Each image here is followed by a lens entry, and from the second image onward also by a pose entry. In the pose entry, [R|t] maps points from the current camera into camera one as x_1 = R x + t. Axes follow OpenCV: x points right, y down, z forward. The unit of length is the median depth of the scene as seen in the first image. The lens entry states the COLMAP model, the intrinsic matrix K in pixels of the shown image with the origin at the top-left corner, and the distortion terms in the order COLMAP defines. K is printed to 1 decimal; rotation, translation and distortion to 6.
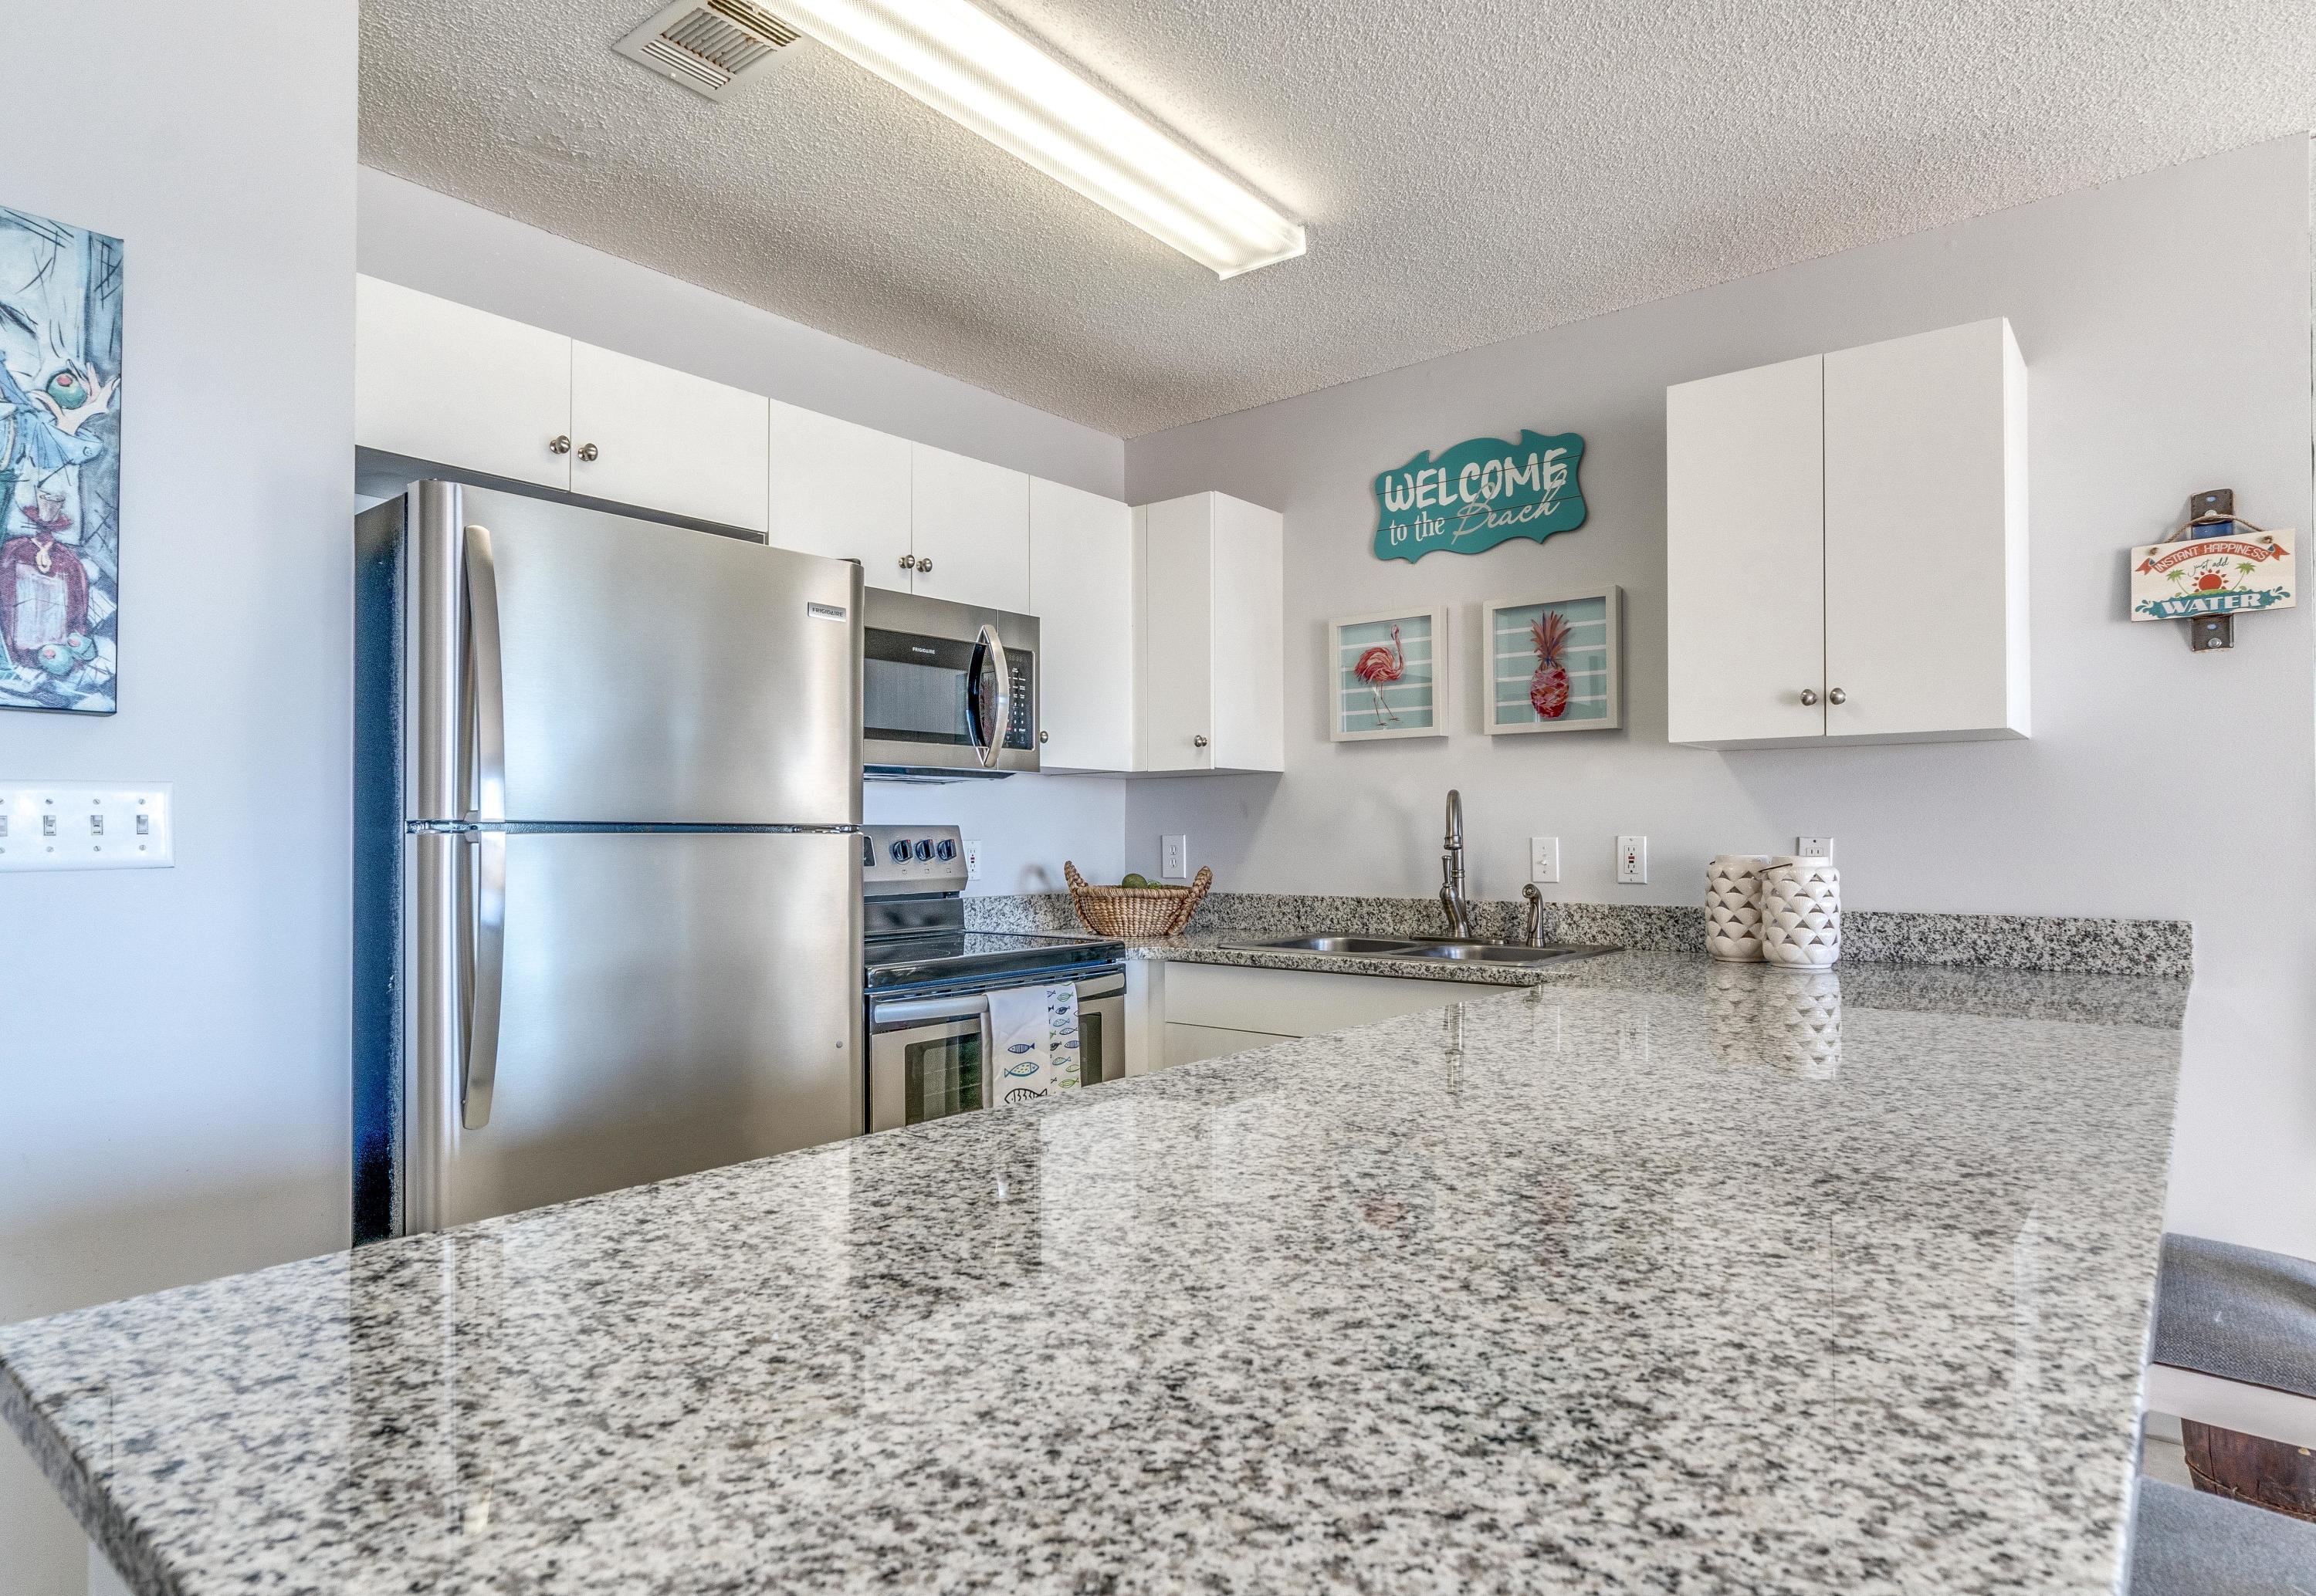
lens RADIAL K [[1291.7, 0, 1195.6], [0, 1291.7, 823.9], [0, 0, 1]] dist [0.000650, 0.000553]
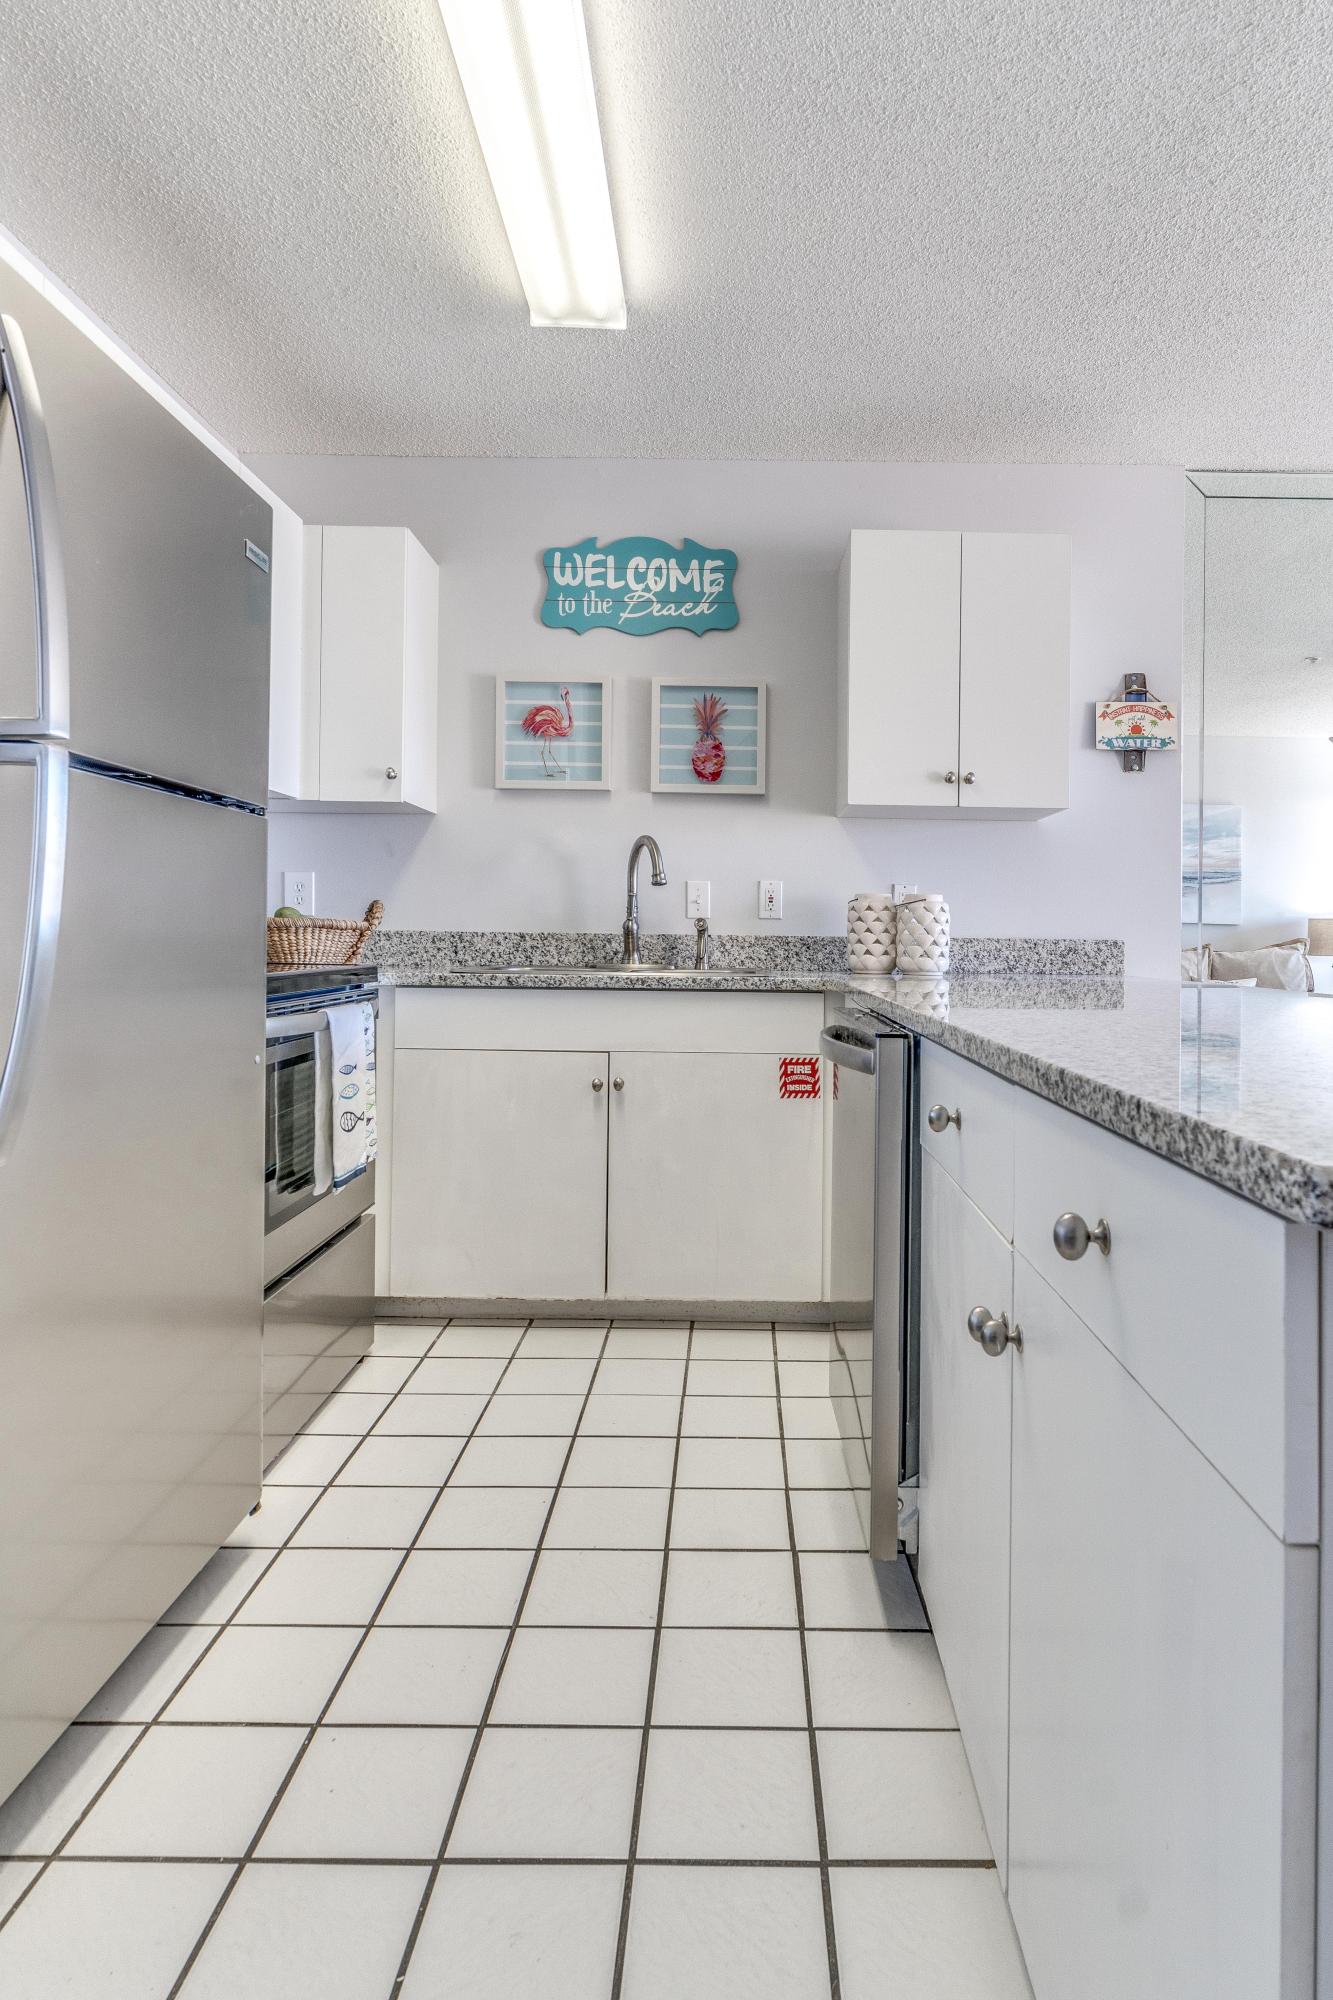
lens RADIAL K [[1143.8, 0, 743.0], [0, 1143.8, 928.2], [0, 0, 1]] dist [0.010416, 0.000463]
pose [[0.779181, 0.017947, 0.626542, -0.378802], [-0.022271, 0.999752, -0.000941, 0.056658], [-0.626403, -0.013220, 0.779387, 0.147705]]
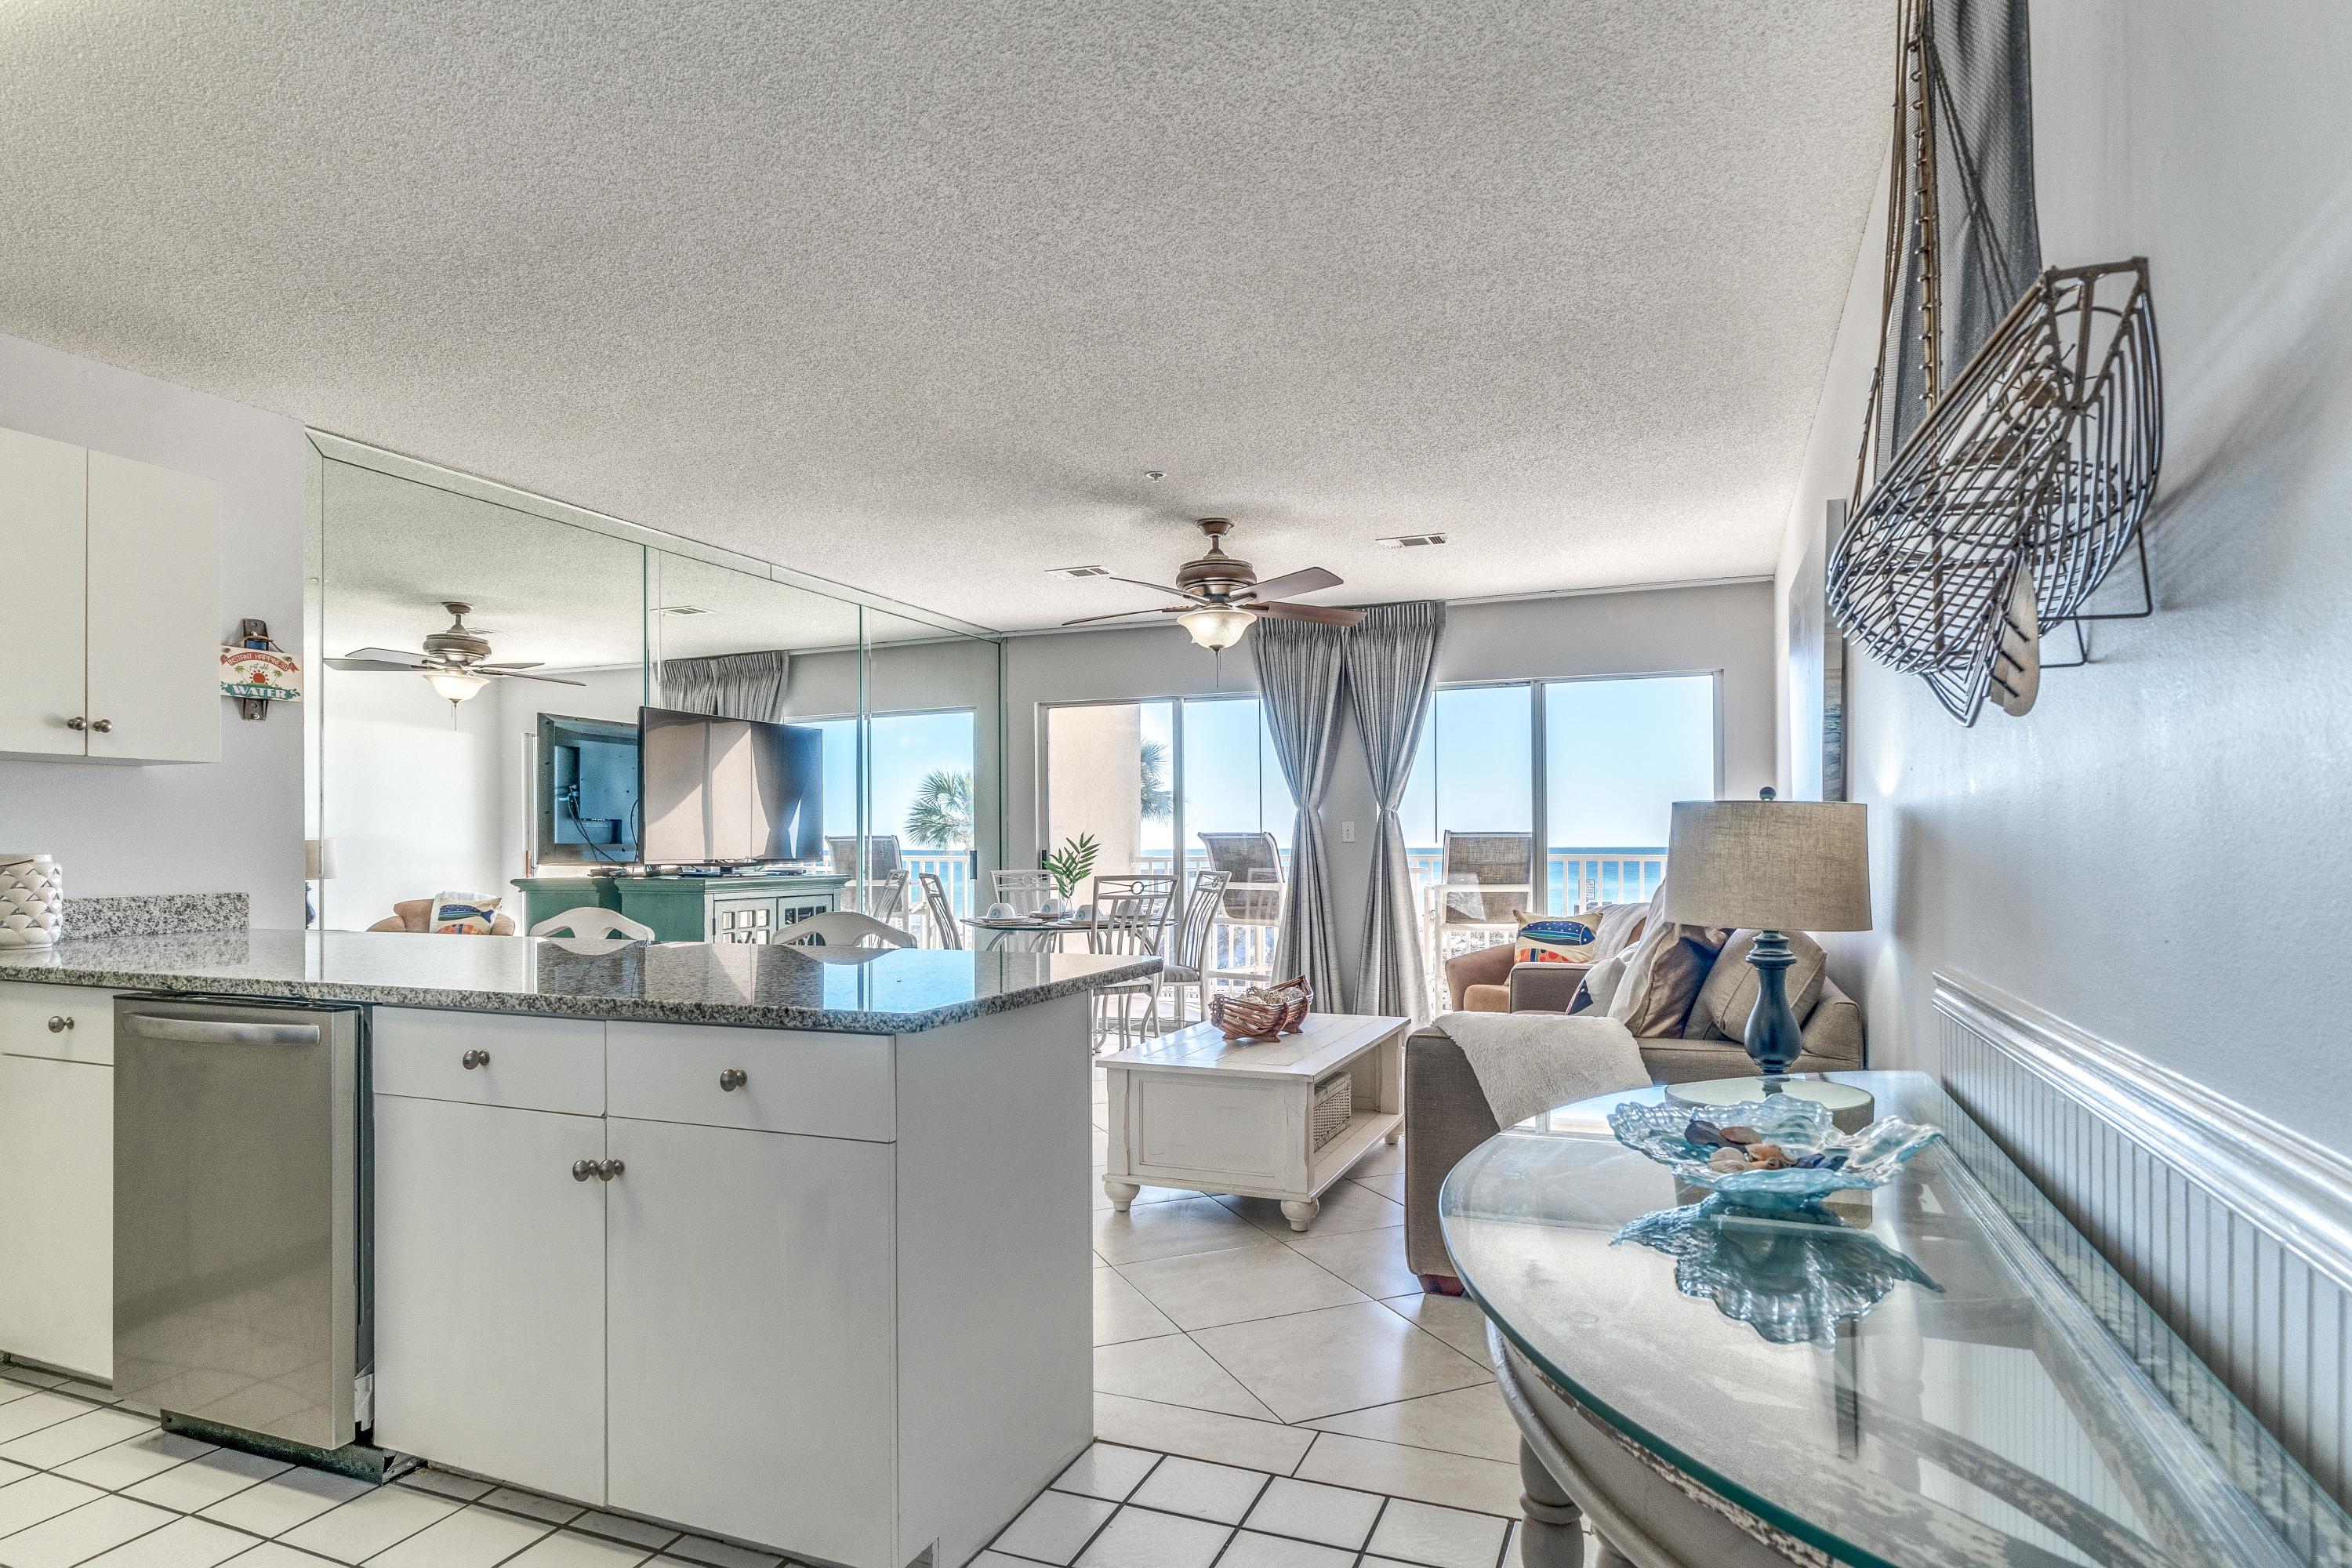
lens RADIAL K [[1270.3, 0, 1179.7], [0, 1270.3, 820.4], [0, 0, 1]] dist [-0.002580, 0.000476]
pose [[-0.274120, 0.019694, 0.961494, -0.792279], [-0.004370, 0.999754, -0.021724, 0.013105], [-0.961685, -0.010157, -0.273967, 0.261676]]
